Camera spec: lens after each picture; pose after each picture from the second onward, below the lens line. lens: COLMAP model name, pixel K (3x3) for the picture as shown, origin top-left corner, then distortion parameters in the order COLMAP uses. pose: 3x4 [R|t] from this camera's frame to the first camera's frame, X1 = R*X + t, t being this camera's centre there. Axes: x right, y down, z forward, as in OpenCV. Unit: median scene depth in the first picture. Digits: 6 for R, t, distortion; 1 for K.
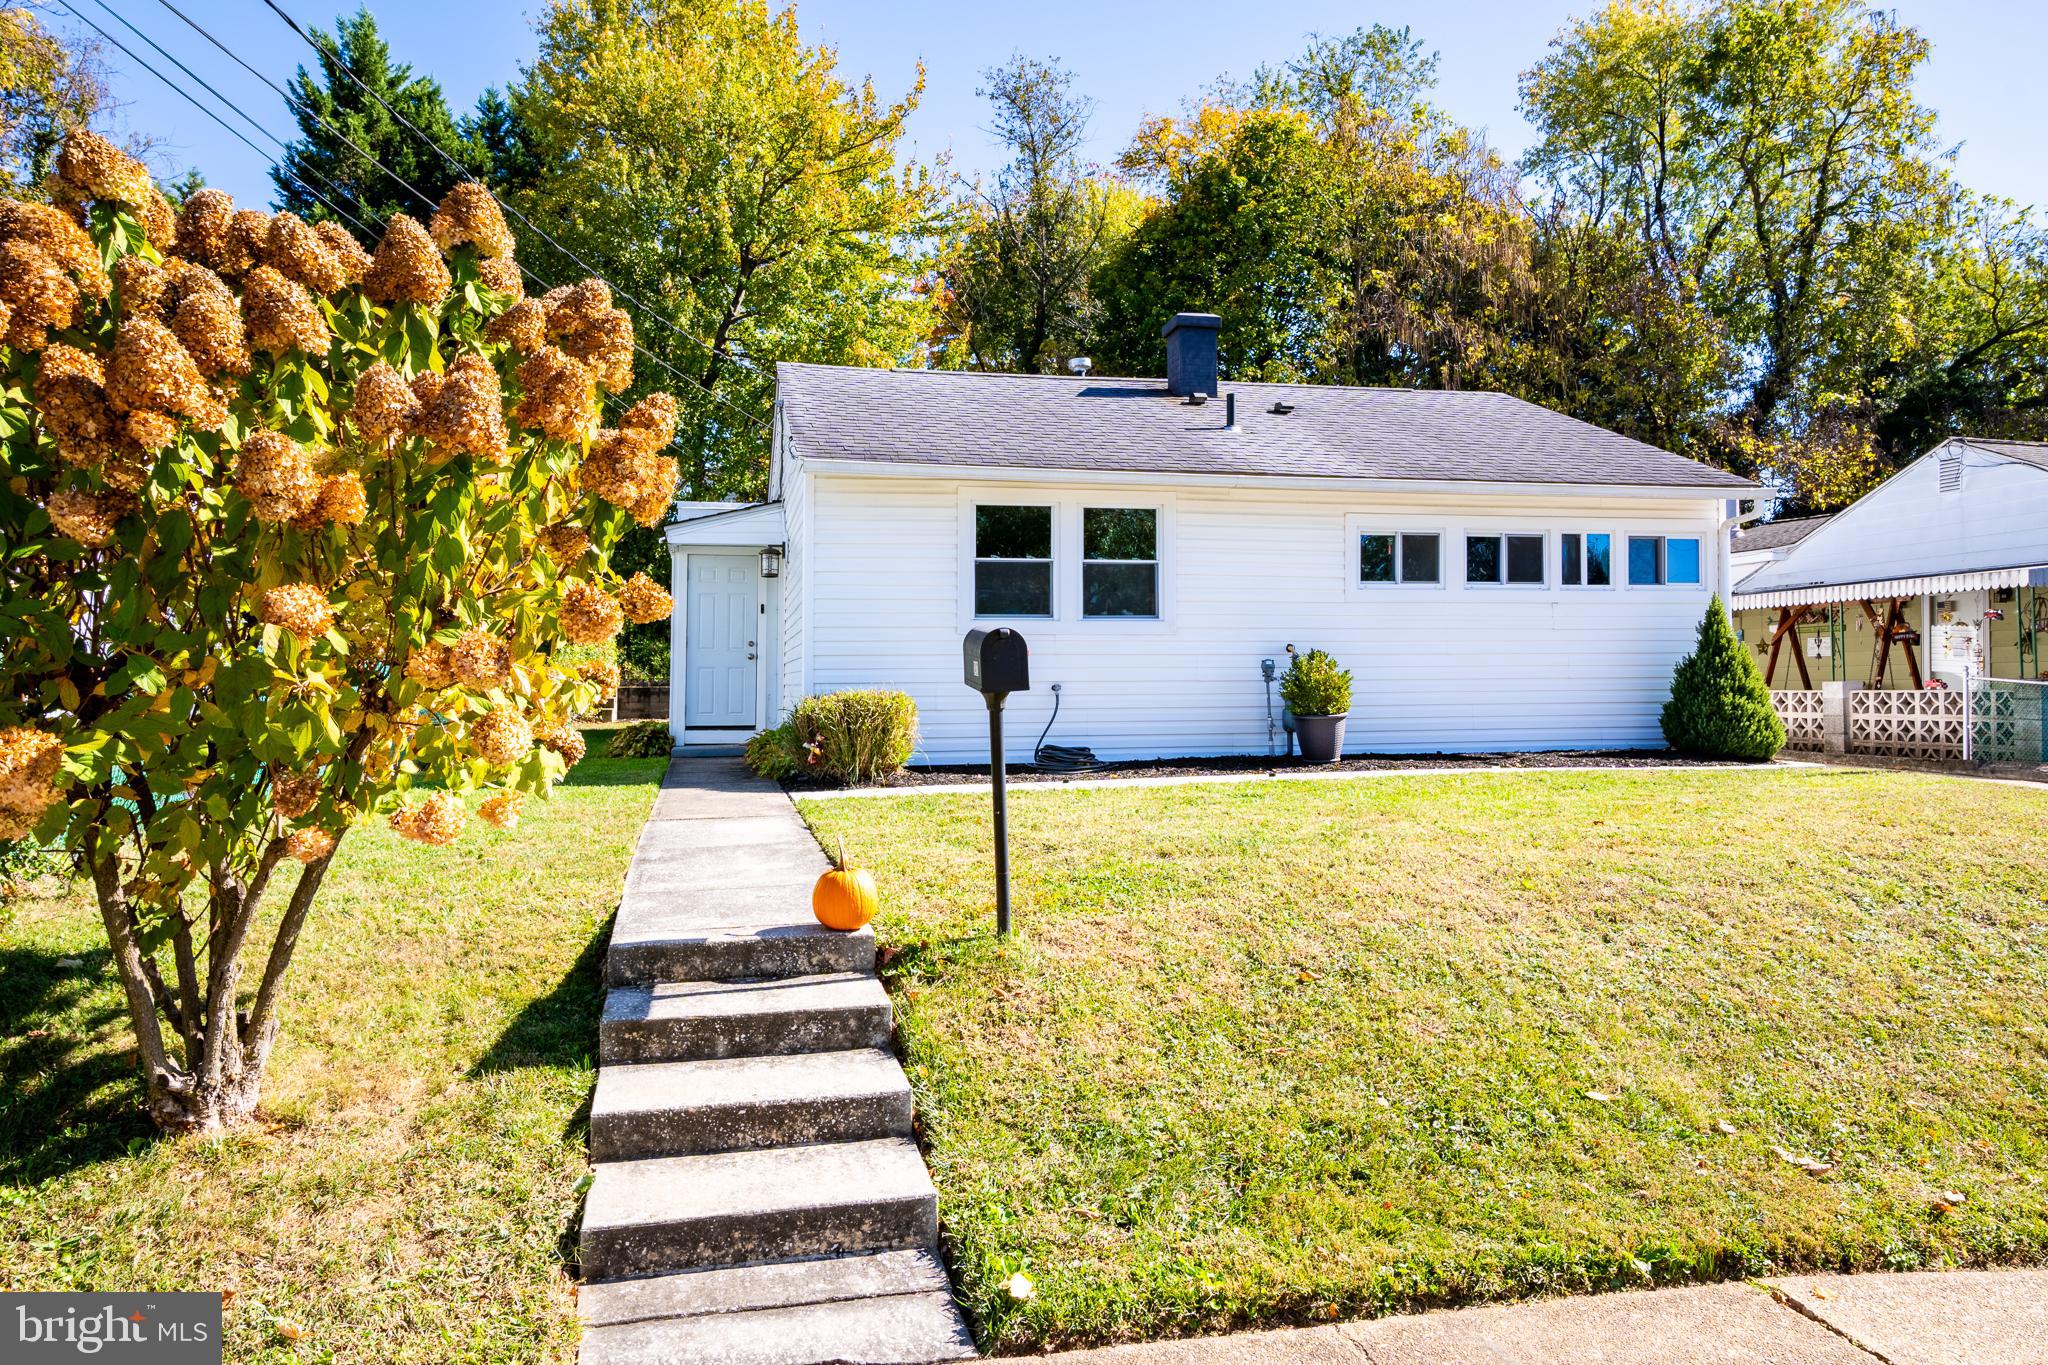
lens RADIAL K [[1397.0, 0, 1024.0], [0, 1397.0, 682.5], [0, 0, 1]] dist [0.001069, -0.000670]
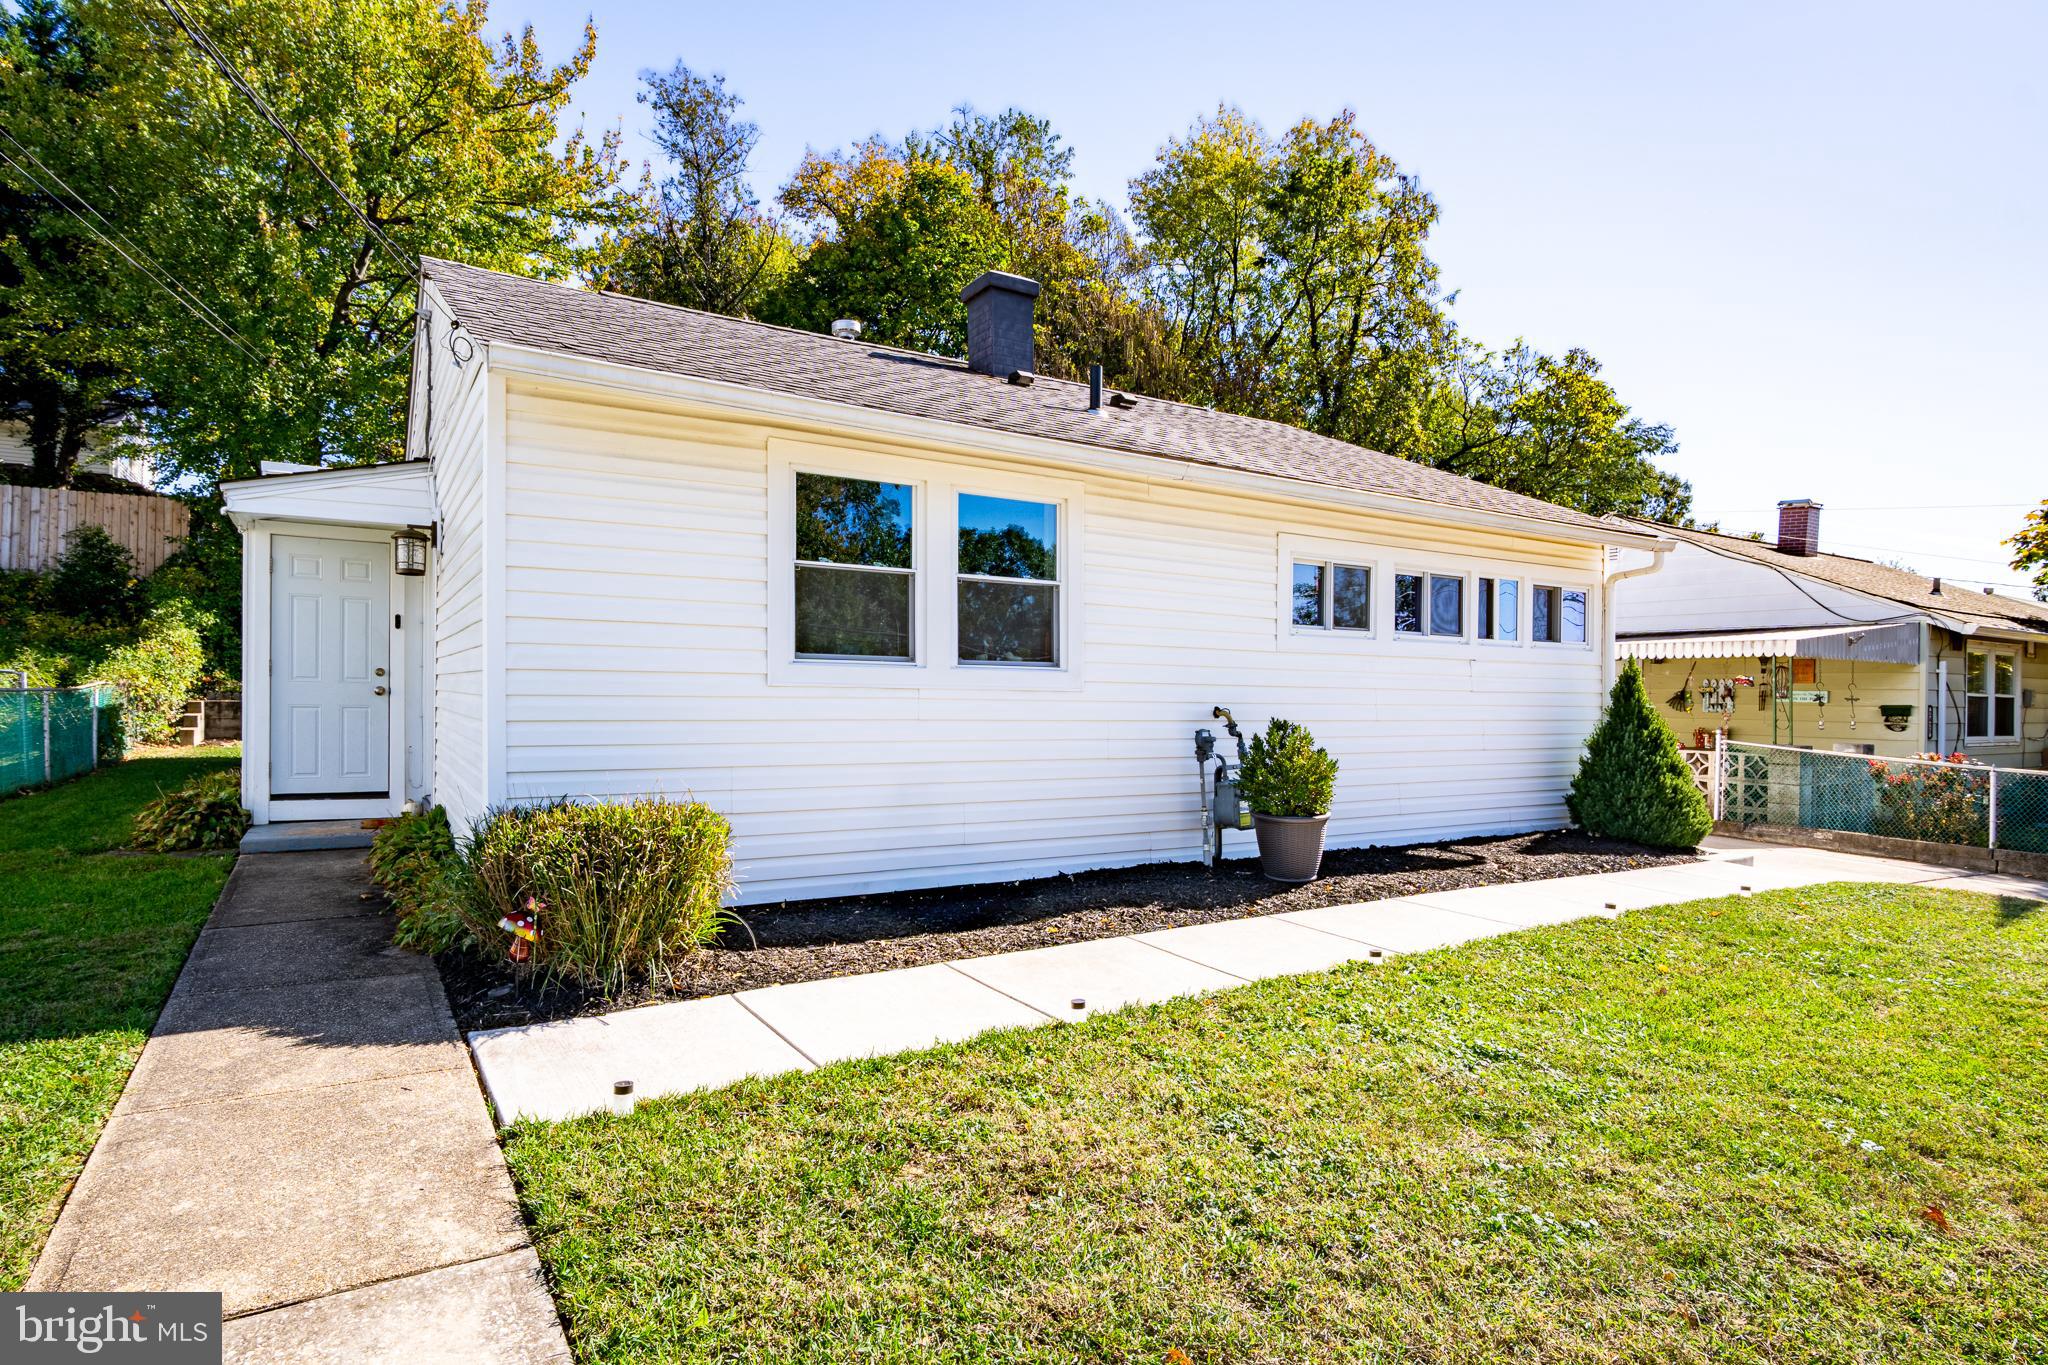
lens RADIAL K [[1077.4, 0, 1027.0], [0, 1077.4, 758.3], [0, 0, 1]] dist [-0.000099, -0.021111]
pose [[0.941043, 0.001345, 0.338284, -0.074638], [-0.024352, 0.997667, 0.063777, -0.026938], [-0.337409, -0.068255, 0.938880, 0.394678]]
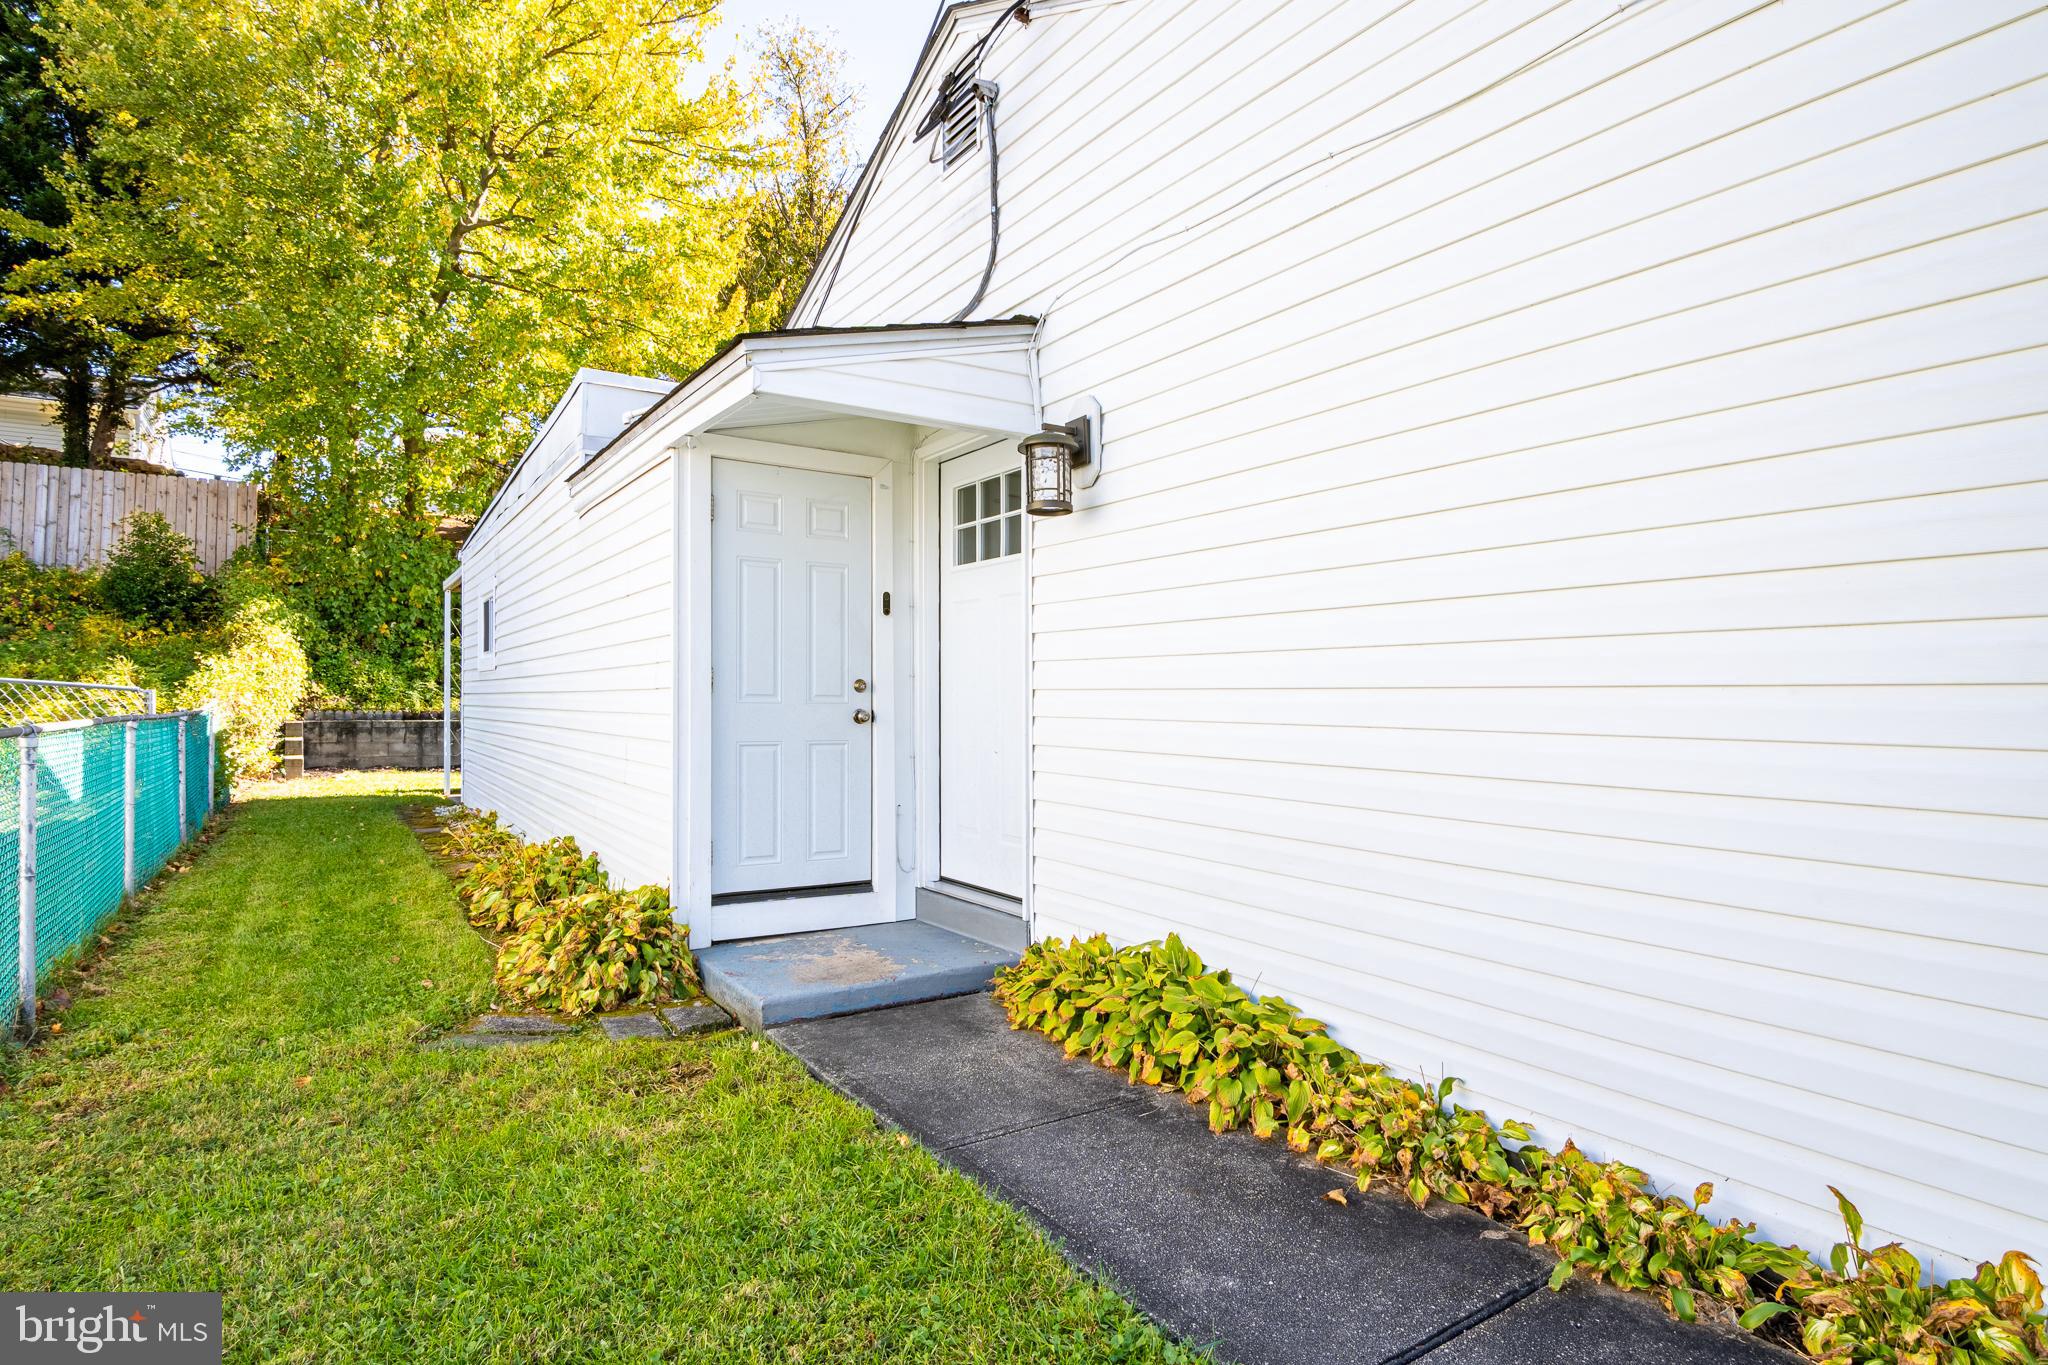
lens RADIAL K [[1065.4, 0, 1024.0], [0, 1065.4, 730.8], [0, 0, 1]] dist [-0.001608, -0.025717]
pose [[0.930763, 0.001365, 0.365621, -0.266704], [-0.014641, 0.999330, 0.033542, -0.025638], [-0.365330, -0.036573, 0.930159, 0.683443]]
